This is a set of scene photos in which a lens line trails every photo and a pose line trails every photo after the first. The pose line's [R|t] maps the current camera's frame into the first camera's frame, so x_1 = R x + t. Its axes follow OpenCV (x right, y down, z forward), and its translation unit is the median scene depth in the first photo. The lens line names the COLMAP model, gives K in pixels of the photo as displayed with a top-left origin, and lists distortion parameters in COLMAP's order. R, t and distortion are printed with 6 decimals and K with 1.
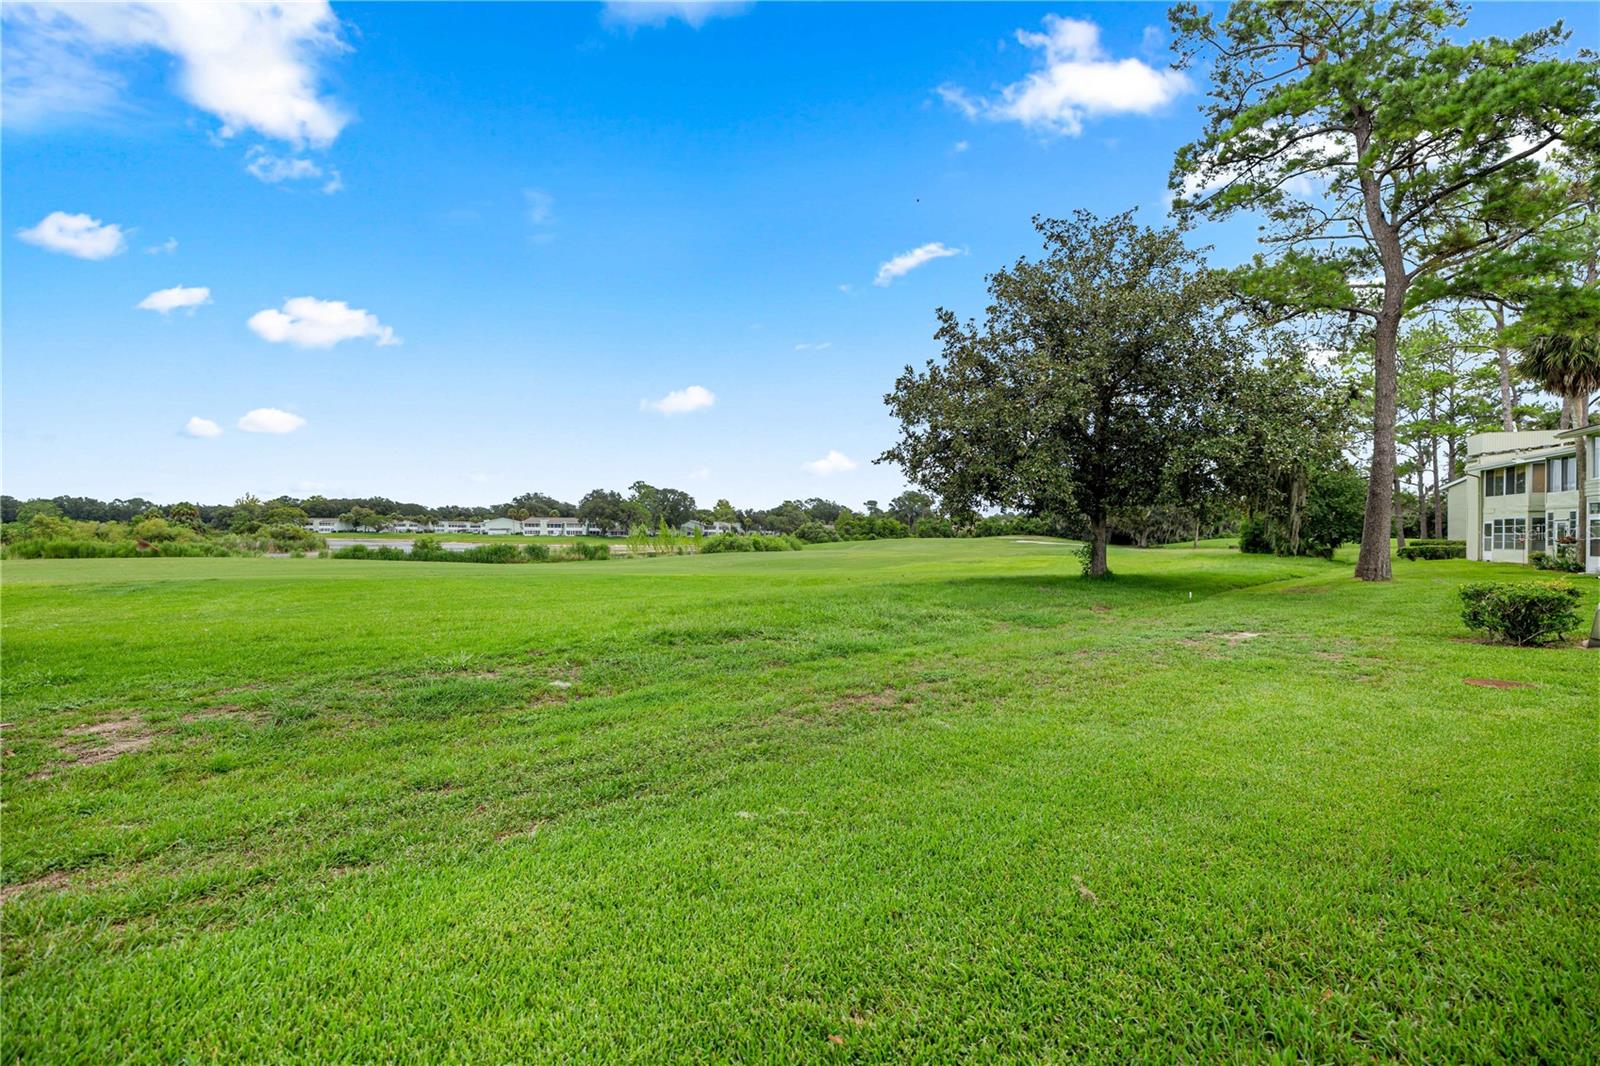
lens RADIAL K [[677.1, 0, 806.3], [0, 677.1, 539.6], [0, 0, 1]] dist [0.002370, -0.000289]
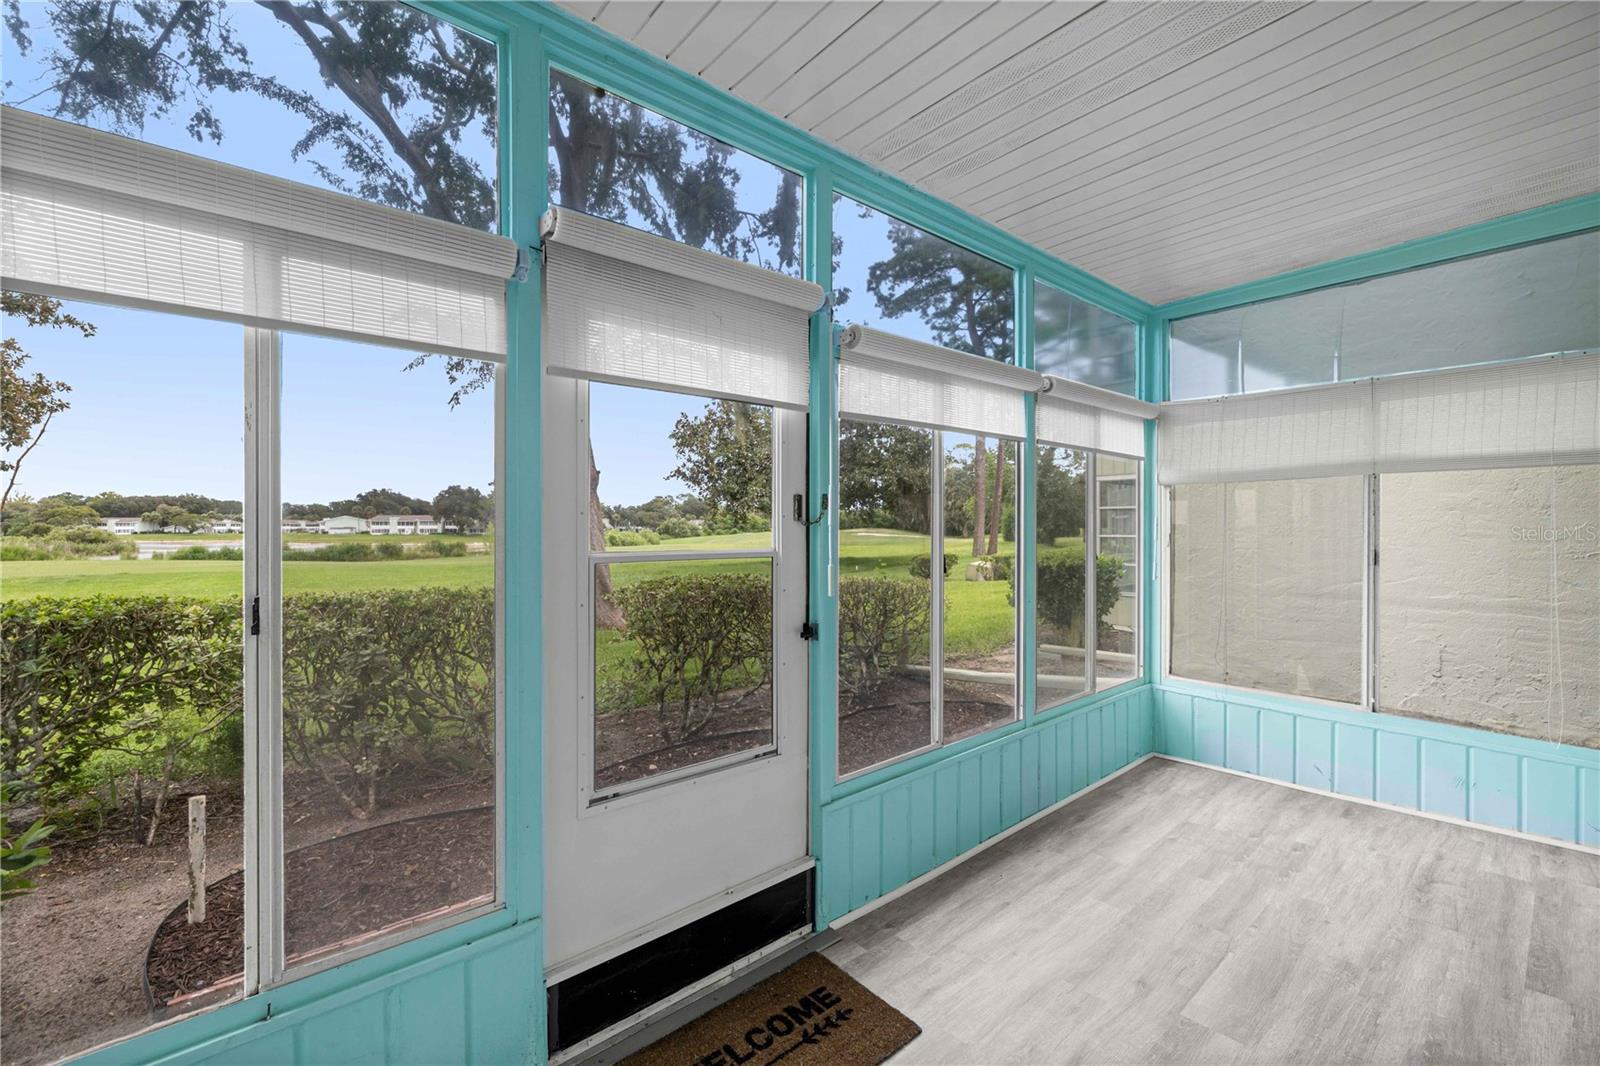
lens RADIAL K [[677.1, 0, 798.5], [0, 677.1, 530.2], [0, 0, 1]] dist [0.002370, -0.000289]
pose [[0.985501, -0.012490, 0.169210, 0.043293], [0.013394, 0.999901, -0.004200, 0.000029], [-0.169140, 0.006405, 0.985571, -0.130385]]
